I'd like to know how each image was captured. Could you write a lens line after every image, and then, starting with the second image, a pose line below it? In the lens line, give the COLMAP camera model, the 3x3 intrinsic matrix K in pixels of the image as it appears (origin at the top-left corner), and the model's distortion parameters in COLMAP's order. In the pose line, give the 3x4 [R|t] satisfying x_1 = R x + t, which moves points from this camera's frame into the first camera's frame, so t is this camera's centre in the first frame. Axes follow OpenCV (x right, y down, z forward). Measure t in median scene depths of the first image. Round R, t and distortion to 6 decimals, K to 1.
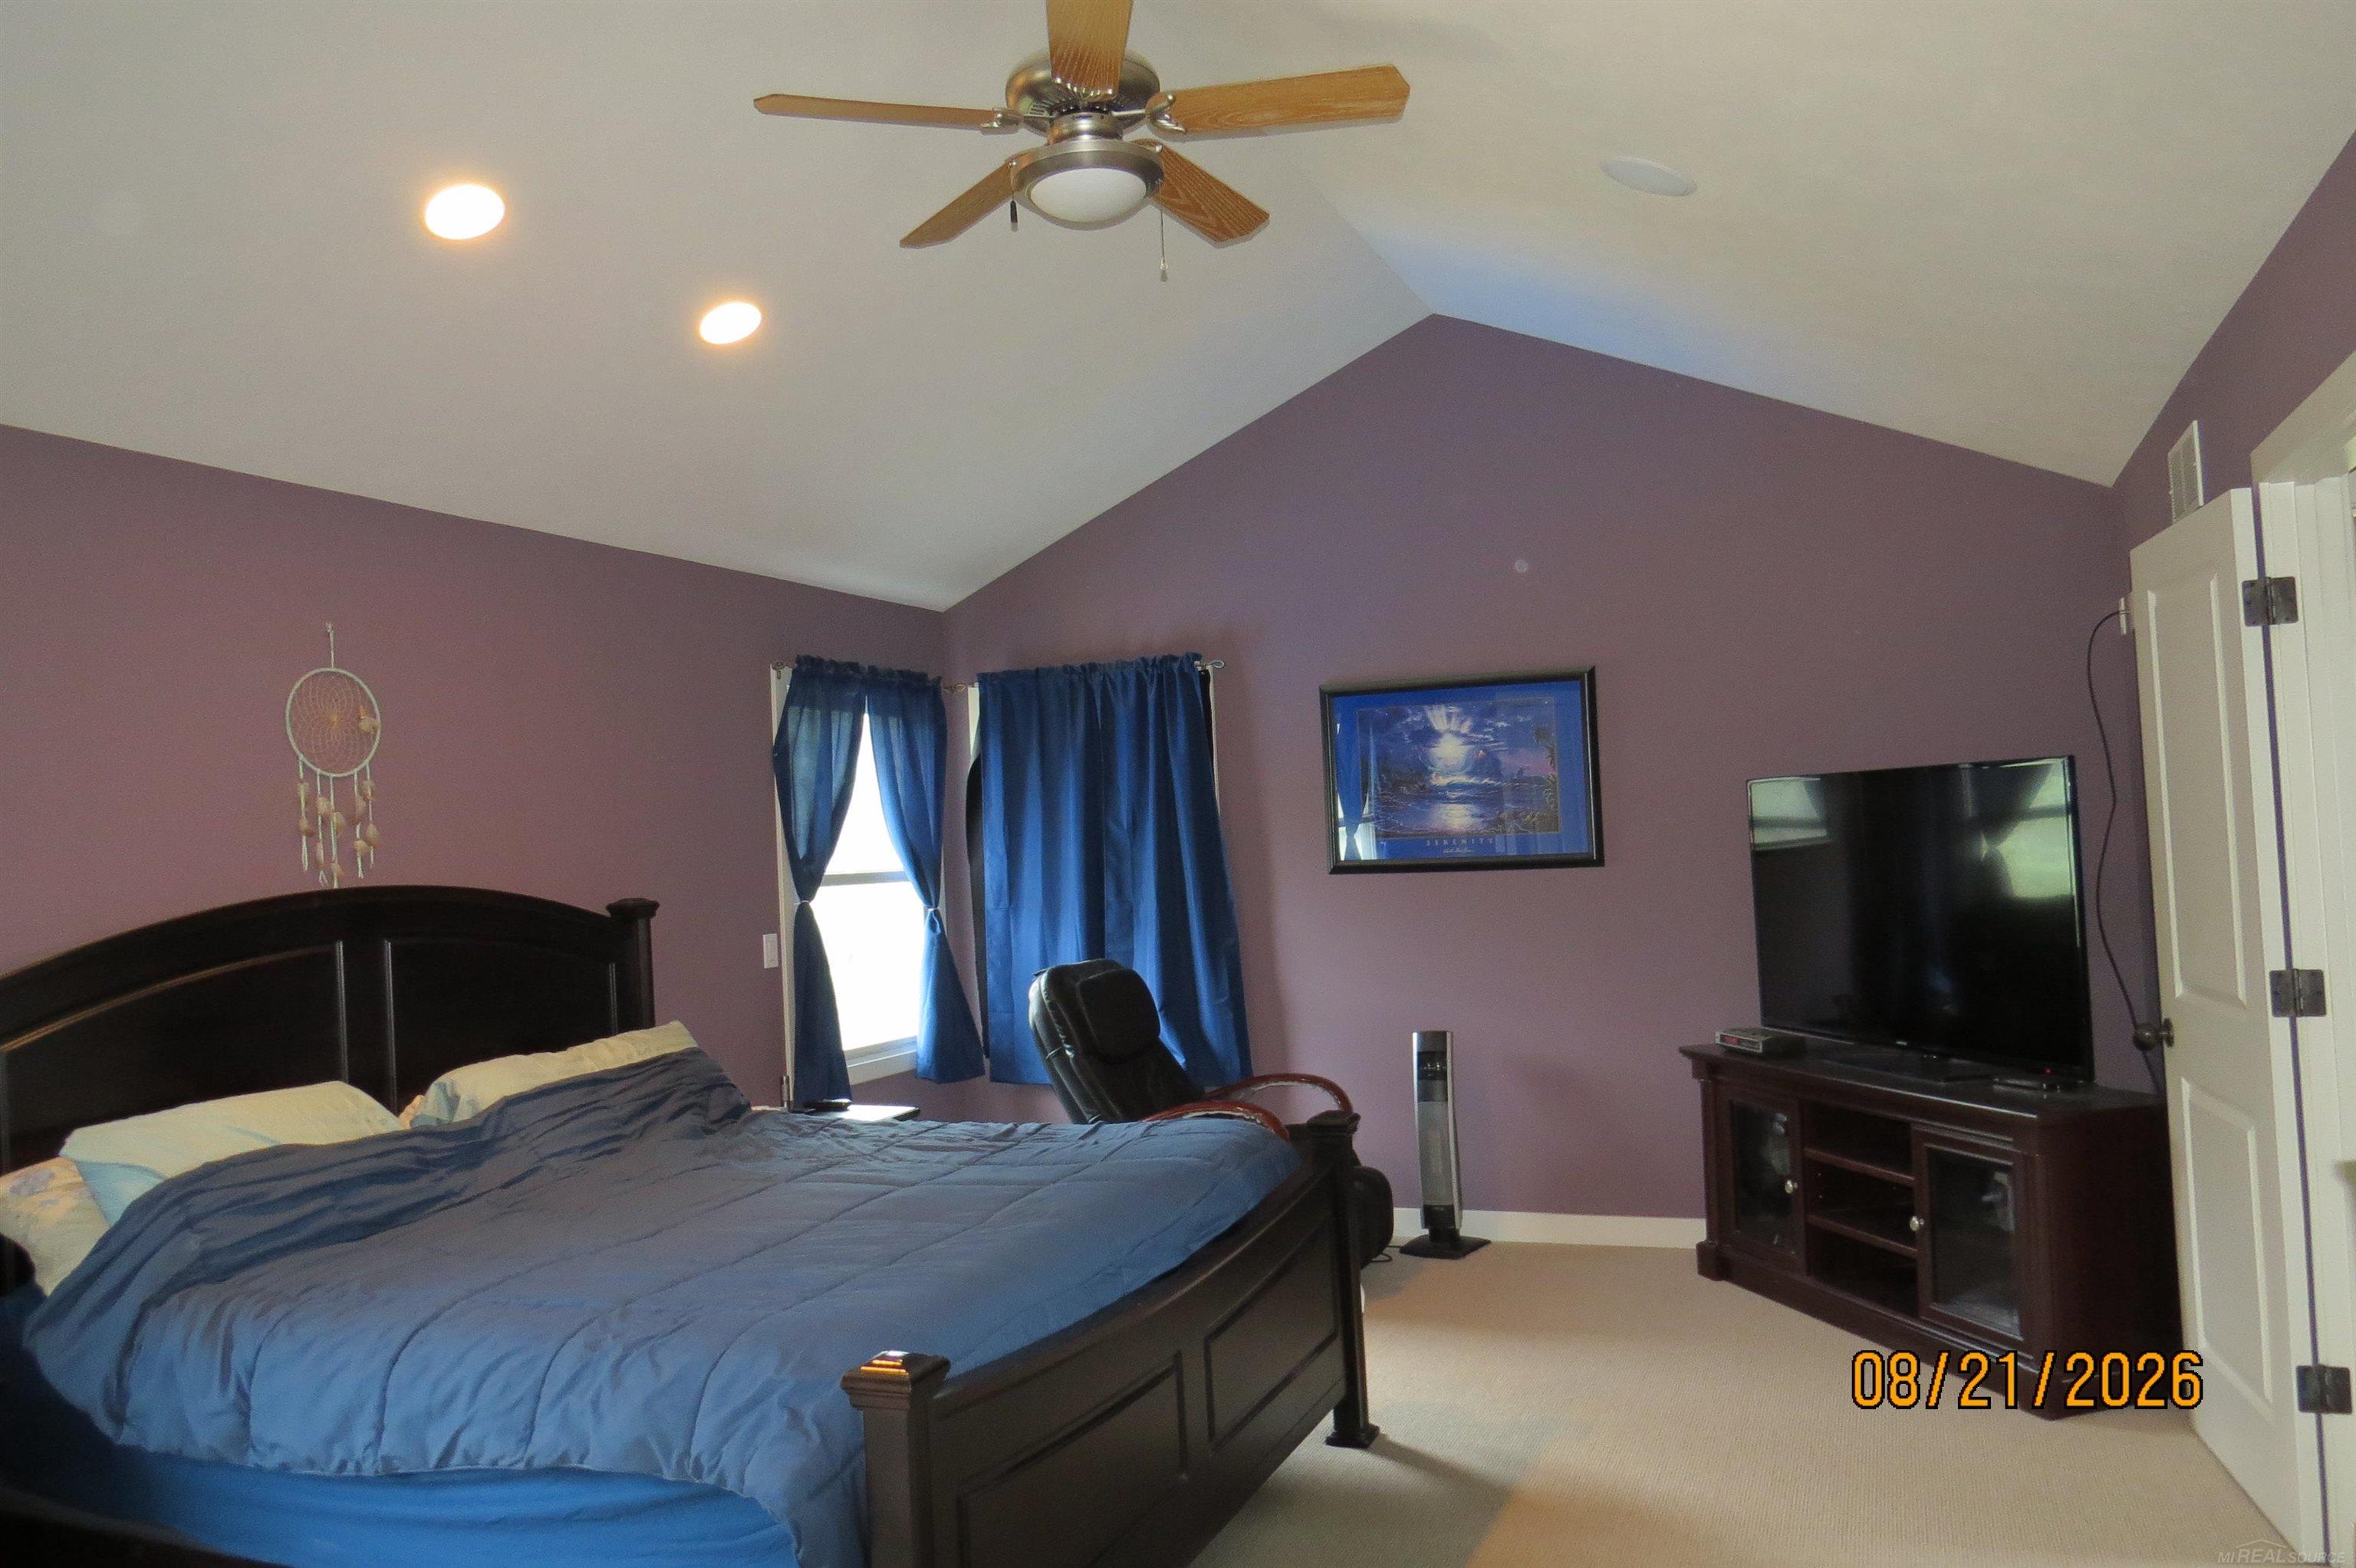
lens RADIAL K [[1683.2, 0, 1177.3], [0, 1683.2, 786.9], [0, 0, 1]] dist [-0.033045, 0.001728]
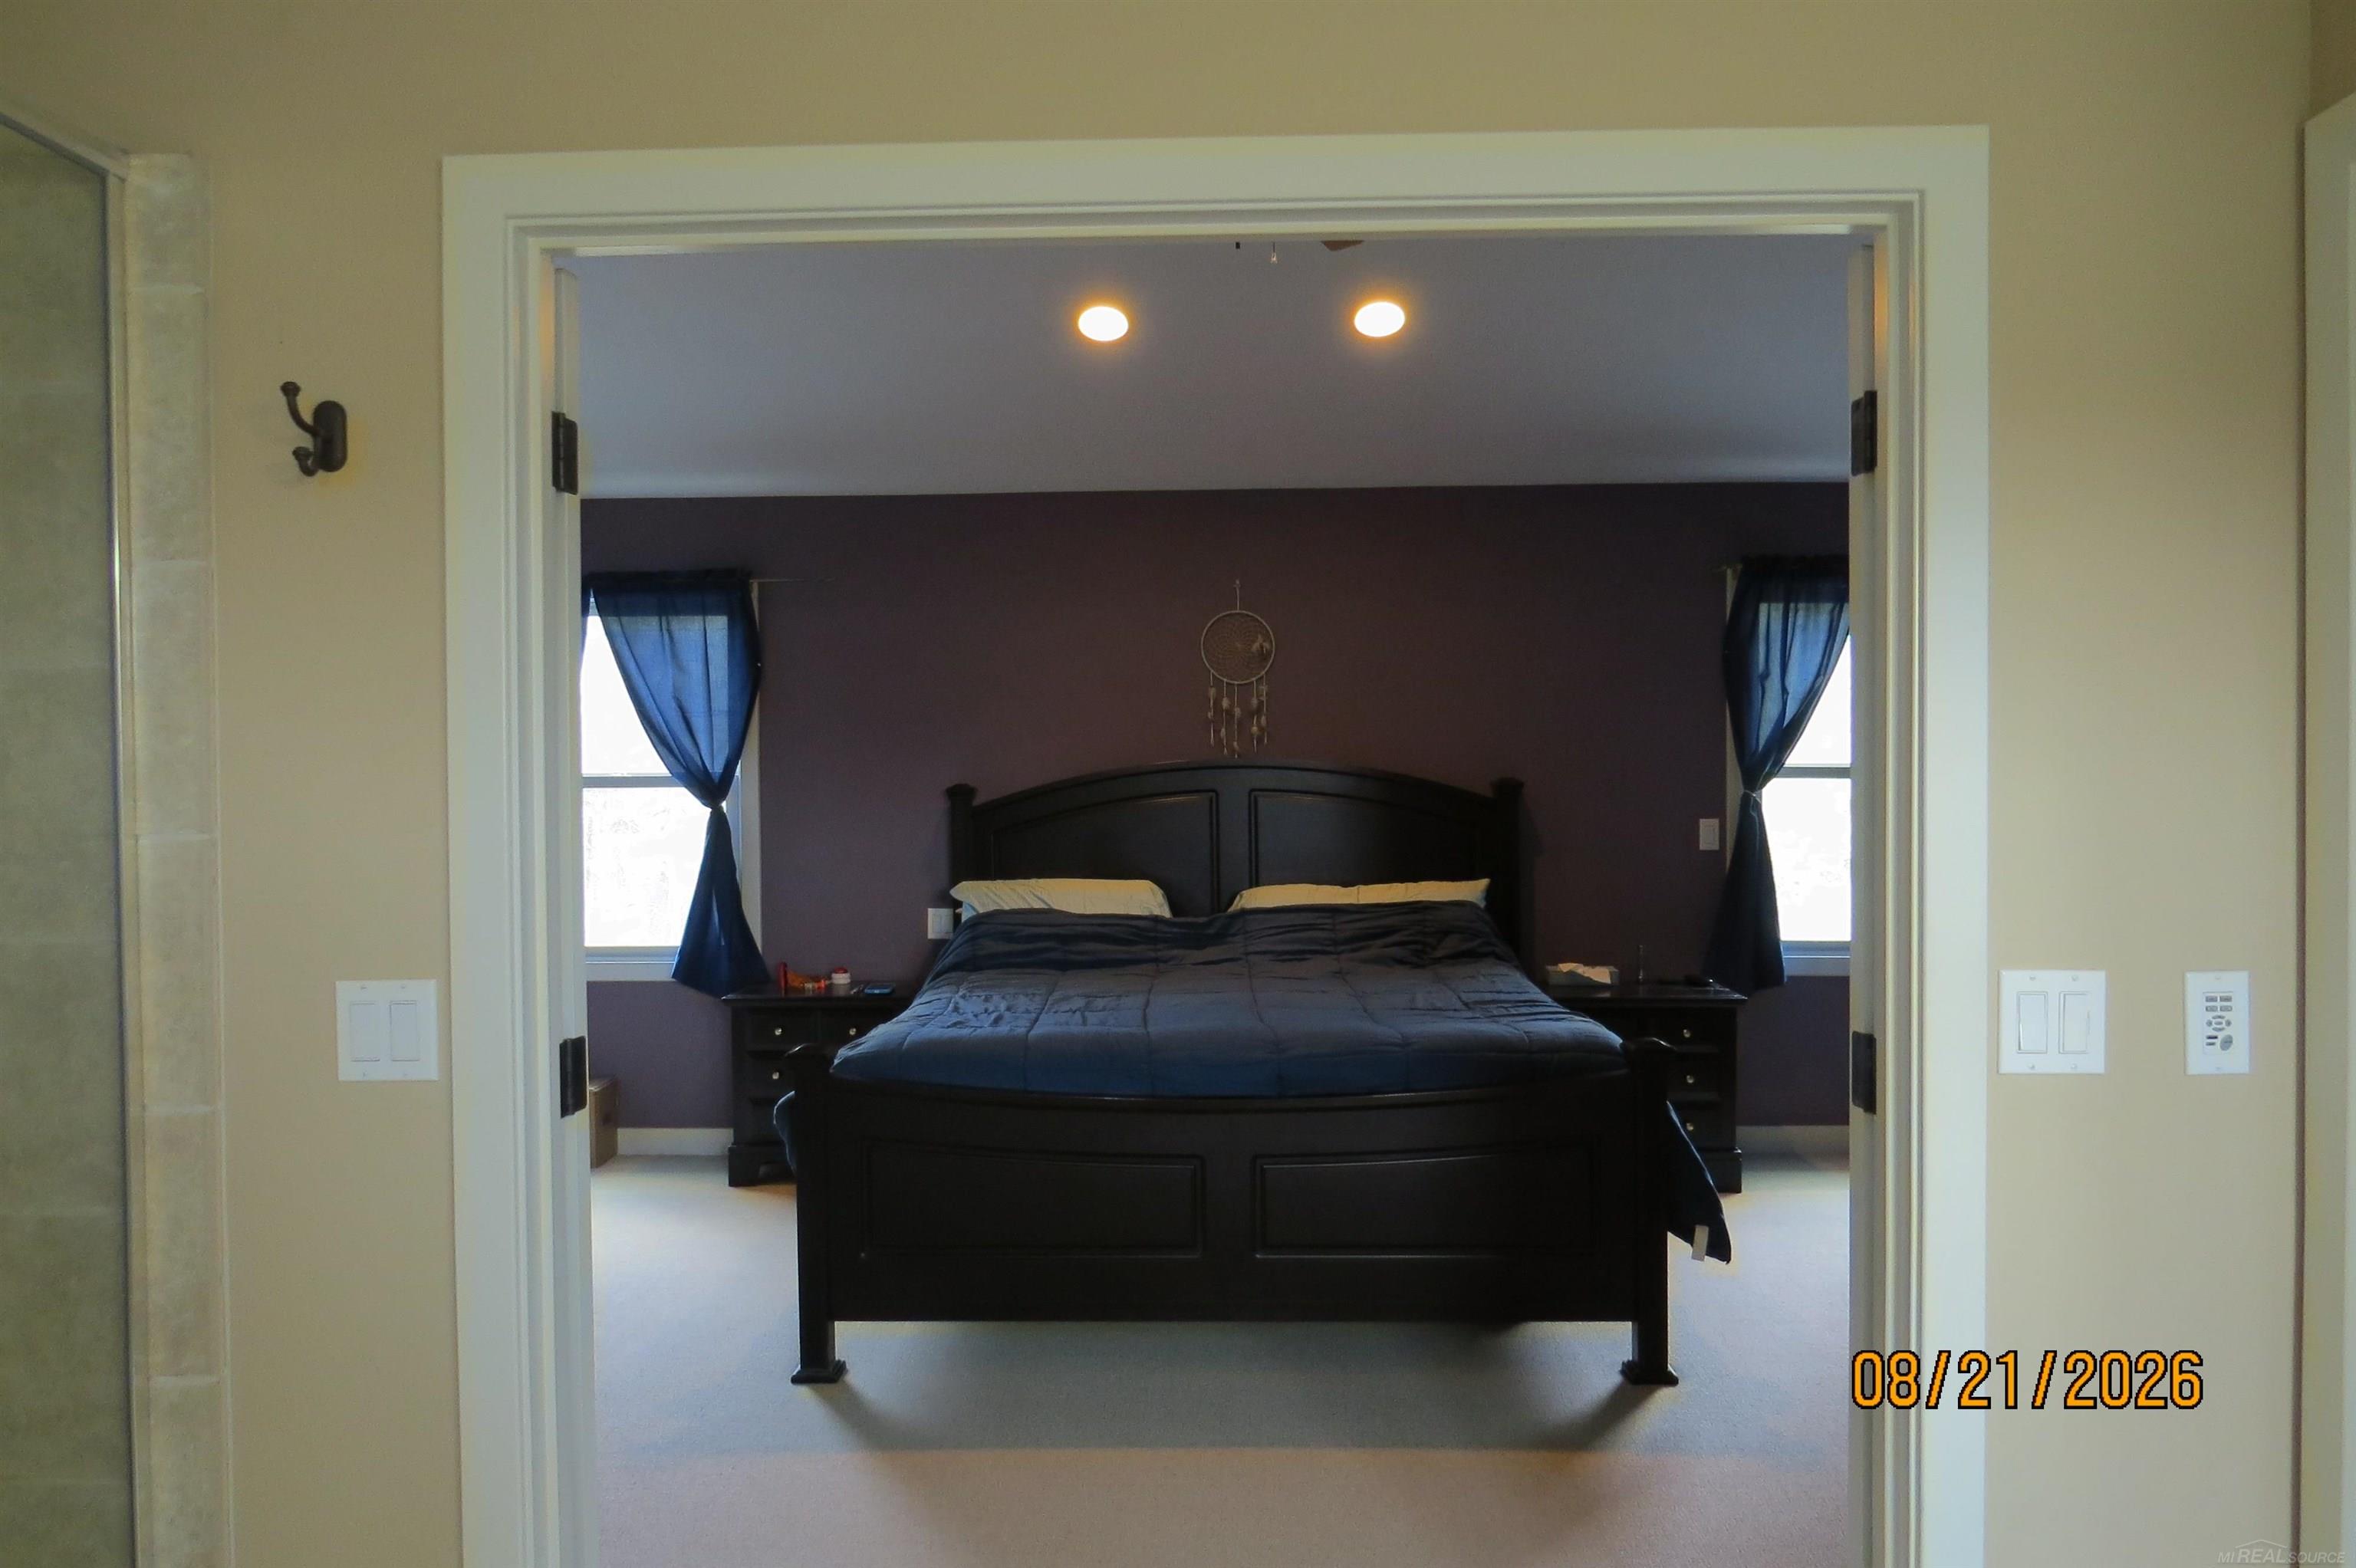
lens RADIAL K [[1683.2, 0, 1177.3], [0, 1683.2, 786.9], [0, 0, 1]] dist [-0.033045, 0.001728]
pose [[0.334621, 0.039929, -0.941506, 0.863327], [0.020144, 0.998571, 0.049509, 0.010129], [0.942137, -0.035532, 0.333338, 0.445867]]
